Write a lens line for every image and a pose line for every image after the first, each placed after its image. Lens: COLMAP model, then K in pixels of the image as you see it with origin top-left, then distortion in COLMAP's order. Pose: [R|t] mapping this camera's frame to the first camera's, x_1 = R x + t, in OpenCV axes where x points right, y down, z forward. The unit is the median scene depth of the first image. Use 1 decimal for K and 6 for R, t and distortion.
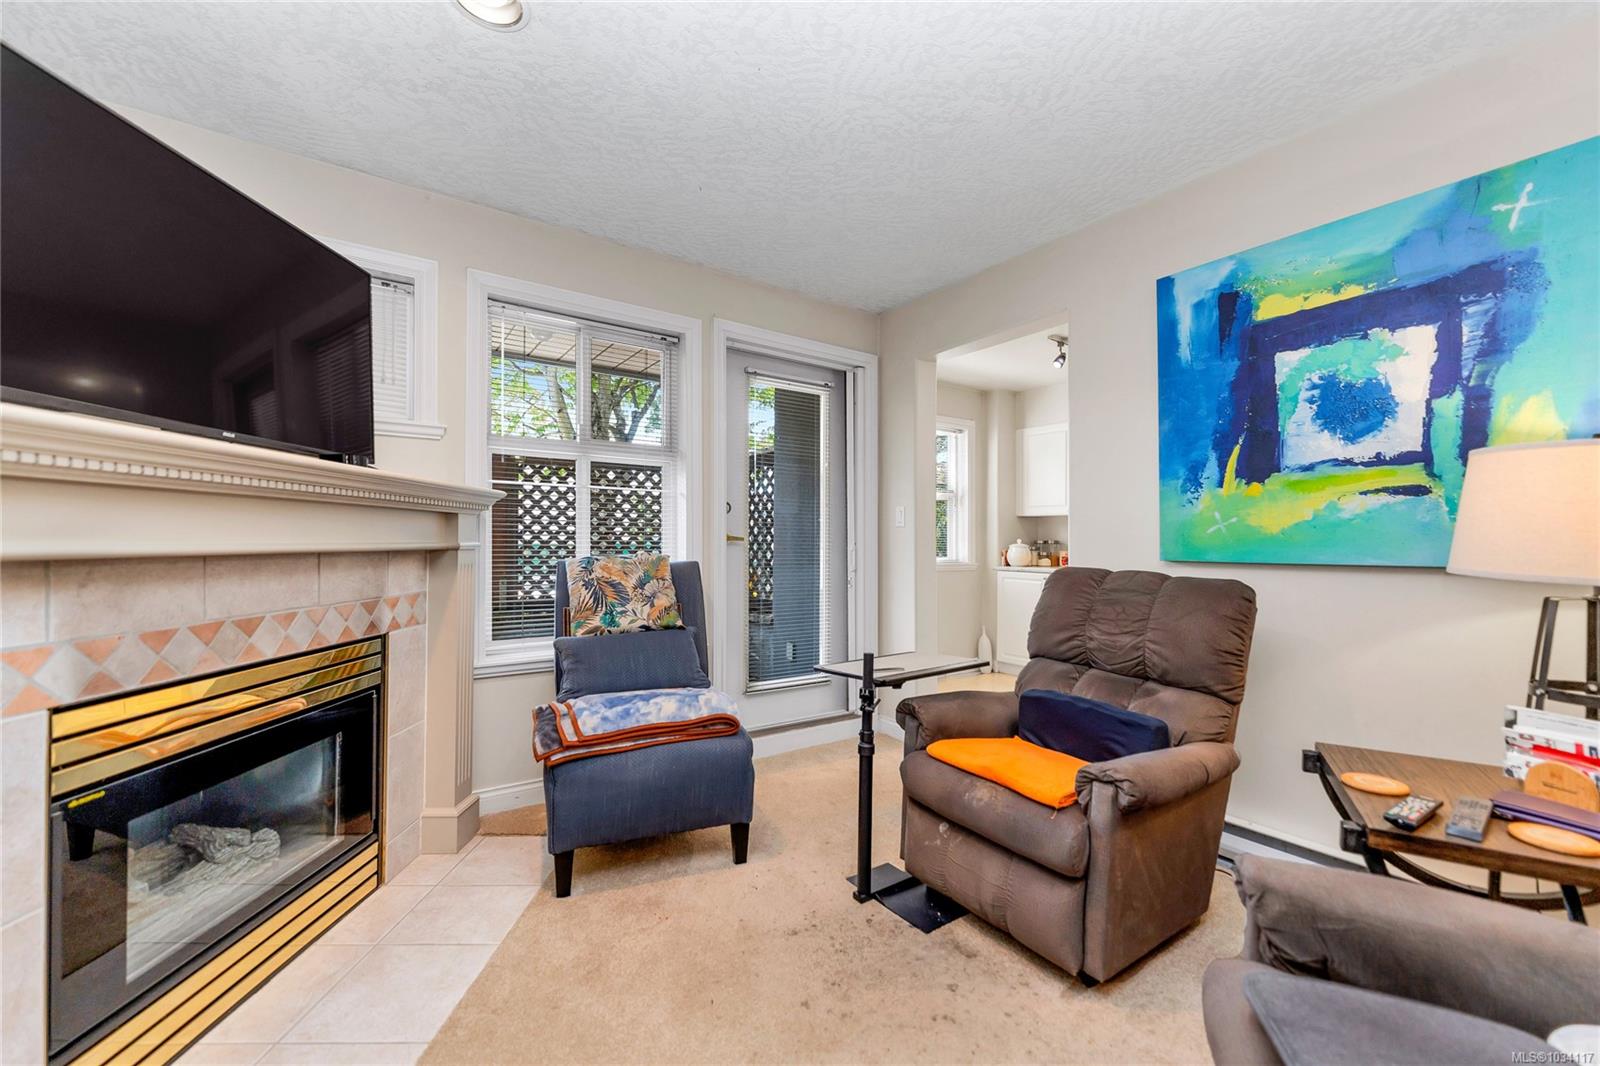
lens RADIAL K [[636.4, 0, 800.8], [0, 636.4, 535.5], [0, 0, 1]] dist [0.001257, 0.000289]
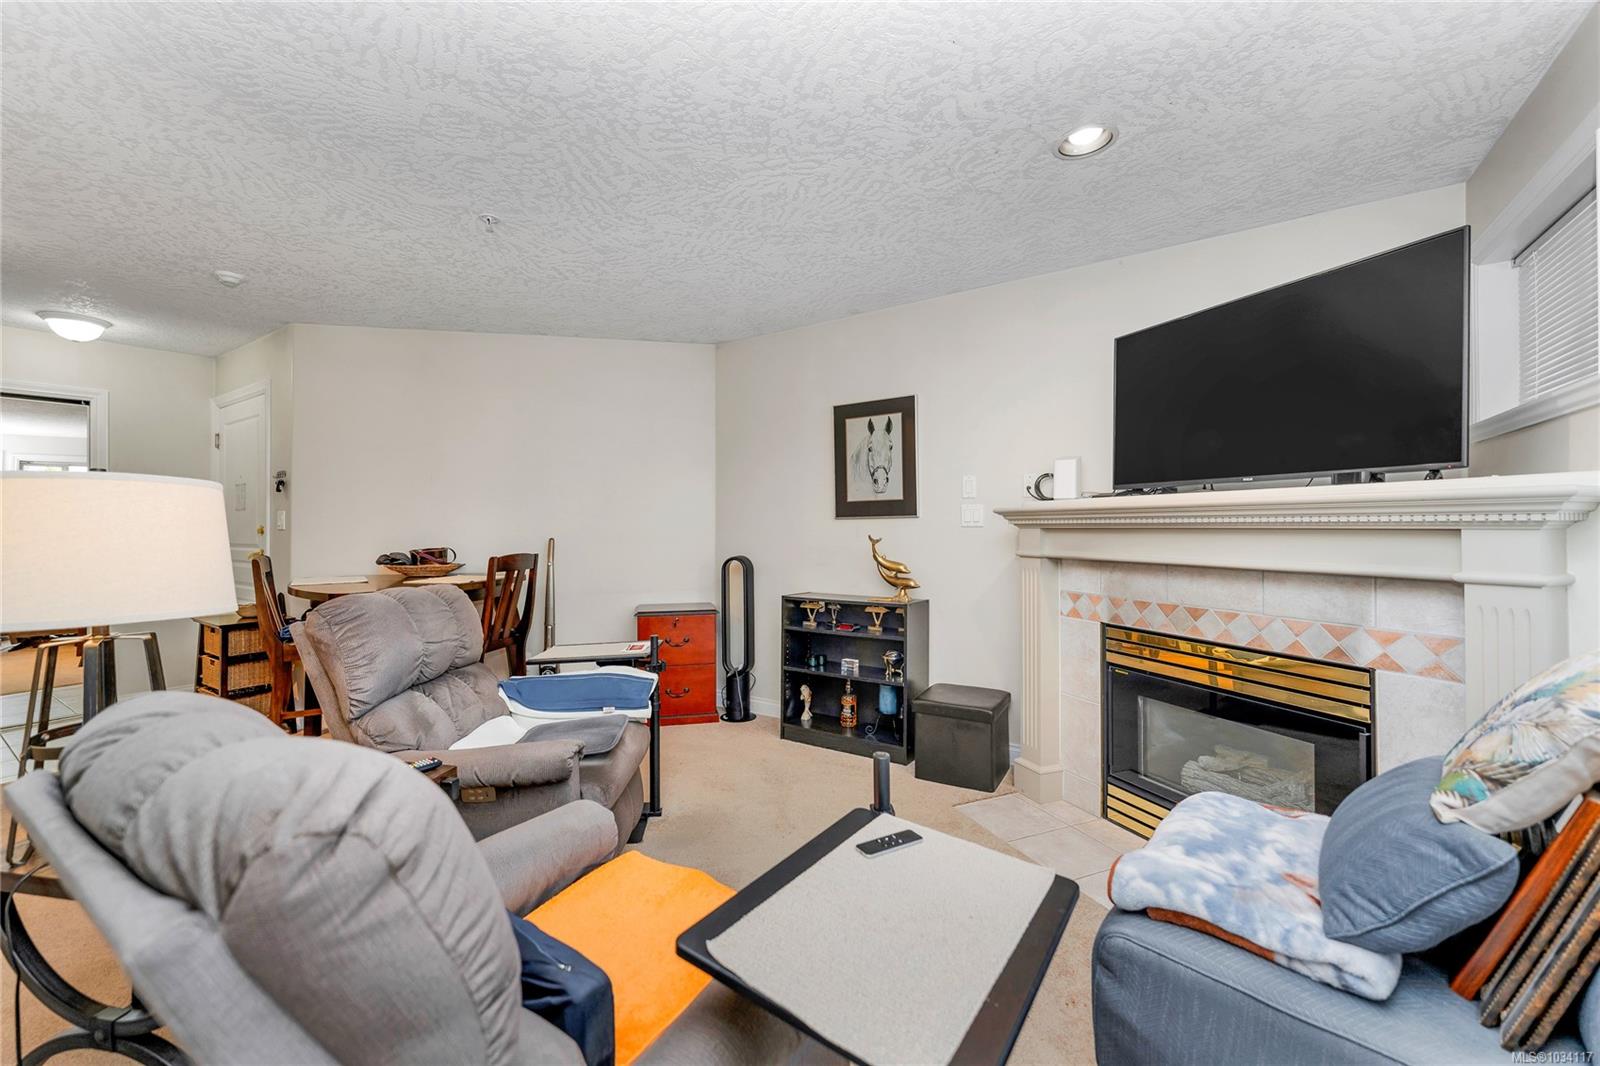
lens RADIAL K [[636.4, 0, 800.8], [0, 636.4, 535.5], [0, 0, 1]] dist [0.001257, 0.000289]
pose [[-0.923907, 0.007152, -0.382551, 0.482379], [0.004557, 0.999960, 0.007688, -0.048239], [0.382590, 0.005360, -0.923903, 1.767950]]
